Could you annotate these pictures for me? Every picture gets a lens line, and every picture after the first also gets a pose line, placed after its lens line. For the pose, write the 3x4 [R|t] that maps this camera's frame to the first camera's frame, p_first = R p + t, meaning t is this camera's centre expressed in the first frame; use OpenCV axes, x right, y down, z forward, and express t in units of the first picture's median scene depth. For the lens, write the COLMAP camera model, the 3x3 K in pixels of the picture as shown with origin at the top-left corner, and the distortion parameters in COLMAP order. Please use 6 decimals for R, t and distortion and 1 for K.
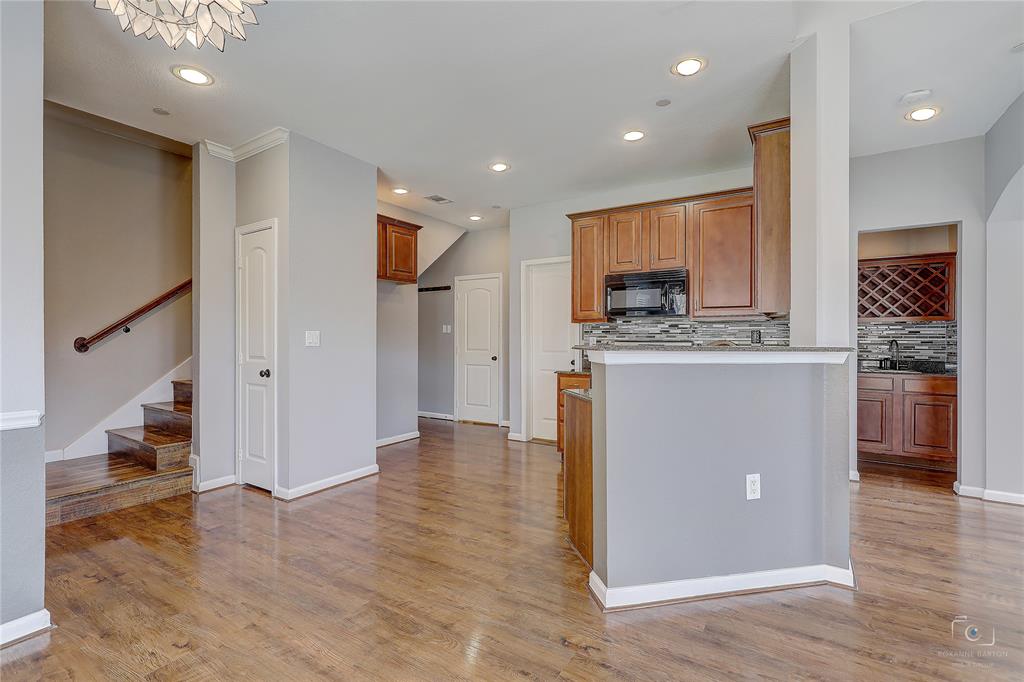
lens RADIAL K [[468.5, 0, 510.3], [0, 468.5, 344.0], [0, 0, 1]] dist [0.009466, -0.001077]
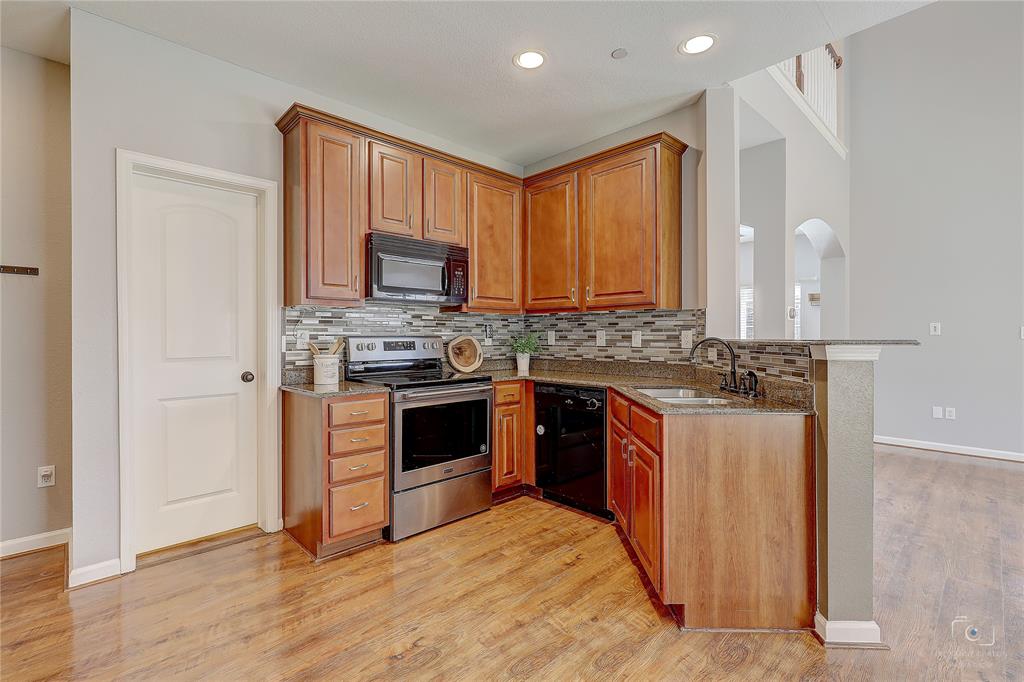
lens RADIAL K [[468.5, 0, 510.9], [0, 468.5, 337.6], [0, 0, 1]] dist [0.009466, -0.001077]
pose [[0.235364, -0.007082, 0.971882, -0.464315], [0.012530, 0.999912, 0.004252, -0.006969], [-0.971827, 0.011177, 0.235432, 0.844235]]
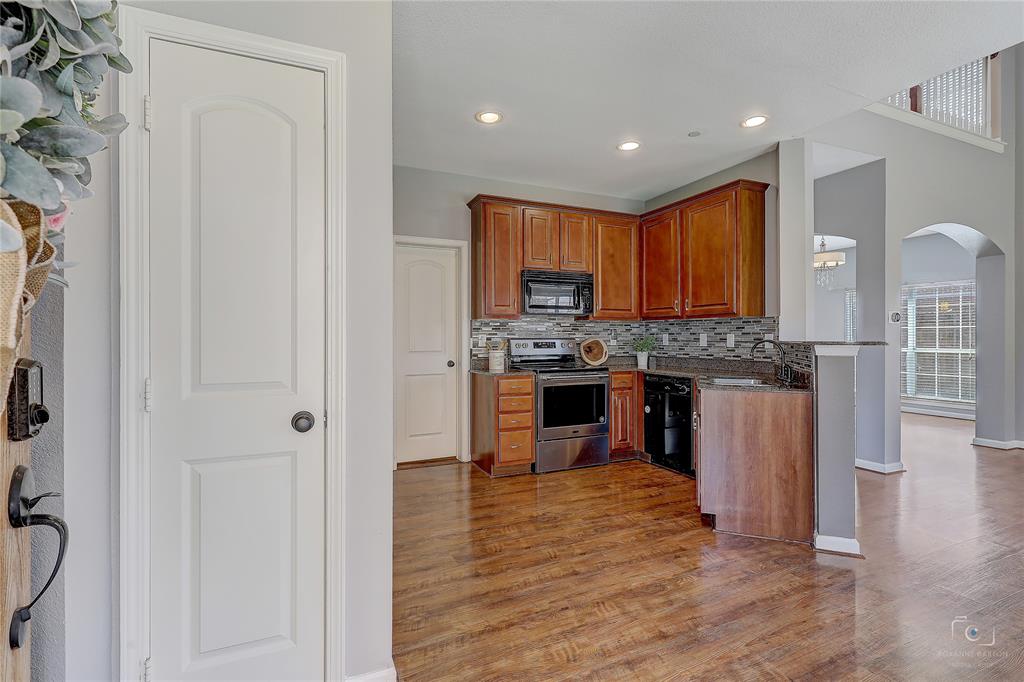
lens RADIAL K [[468.5, 0, 511.0], [0, 468.5, 340.2], [0, 0, 1]] dist [0.009466, -0.001077]
pose [[0.547780, -0.008965, 0.836574, -0.770364], [0.012179, 0.999922, 0.002740, -0.008035], [-0.836533, 0.008688, 0.547847, 0.632172]]
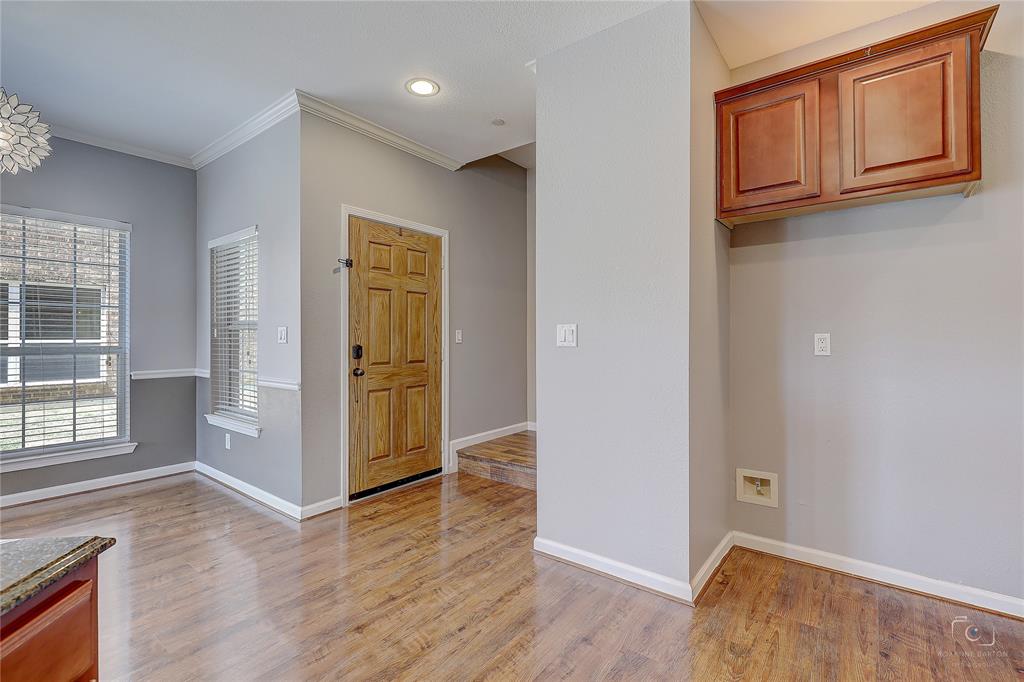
lens RADIAL K [[468.5, 0, 507.6], [0, 468.5, 338.9], [0, 0, 1]] dist [0.009466, -0.001077]
pose [[-0.094581, 0.001792, -0.995516, 0.276567], [-0.011628, 0.999928, 0.002904, -0.008068], [0.995449, 0.011851, -0.094553, 0.996001]]
